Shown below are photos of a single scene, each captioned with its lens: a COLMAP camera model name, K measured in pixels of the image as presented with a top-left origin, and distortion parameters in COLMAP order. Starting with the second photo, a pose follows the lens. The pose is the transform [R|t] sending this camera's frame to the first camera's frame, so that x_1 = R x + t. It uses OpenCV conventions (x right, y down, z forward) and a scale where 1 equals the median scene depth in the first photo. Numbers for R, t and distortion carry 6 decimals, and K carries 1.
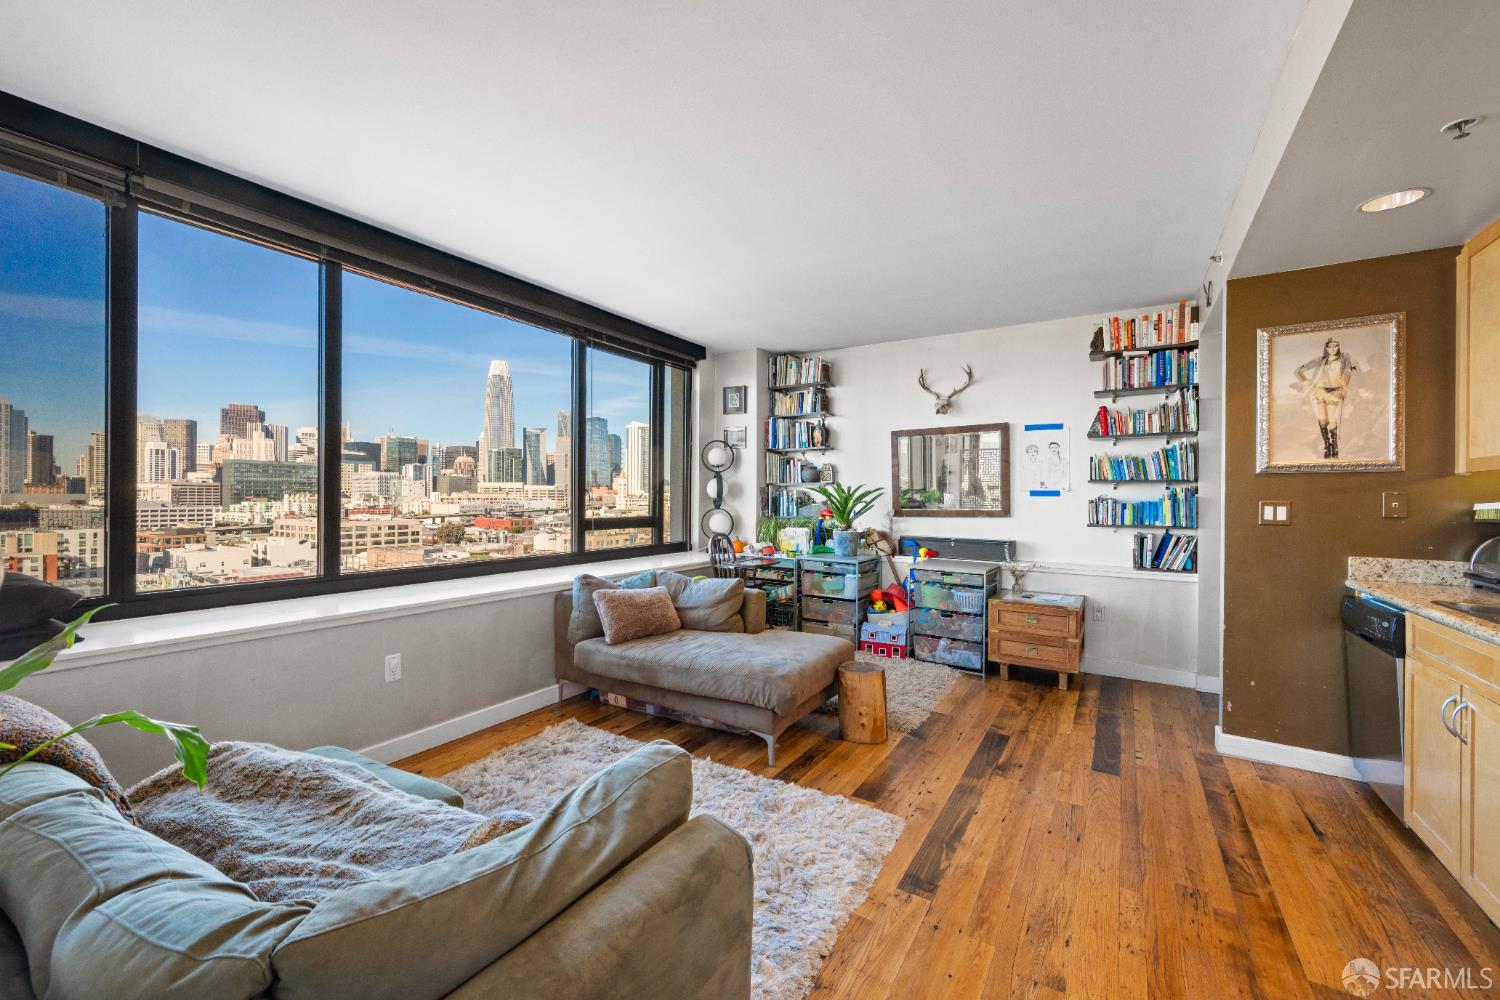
lens RADIAL K [[590.9, 0, 754.4], [0, 590.9, 497.8], [0, 0, 1]] dist [-0.000719, 0.000109]
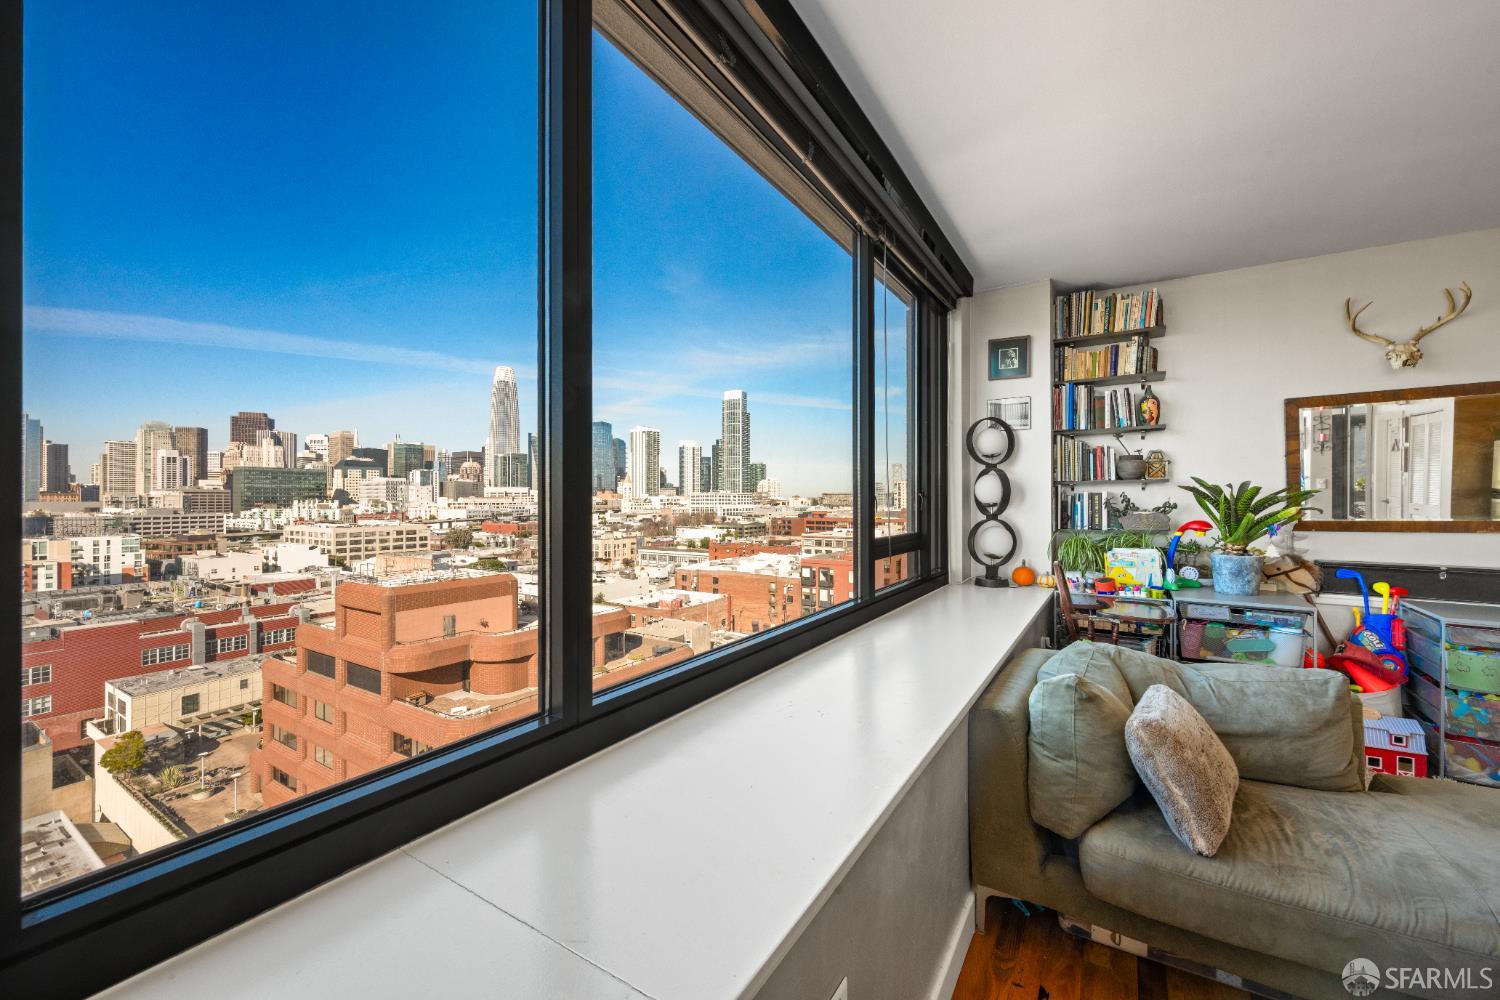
lens RADIAL K [[587.9, 0, 752.5], [0, 587.9, 499.3], [0, 0, 1]] dist [-0.001510, -0.000298]
pose [[0.999936, -0.007296, -0.008669, -0.436057], [0.007277, 0.999971, -0.002290, -0.006798], [0.008685, 0.002226, 0.999960, 0.443212]]
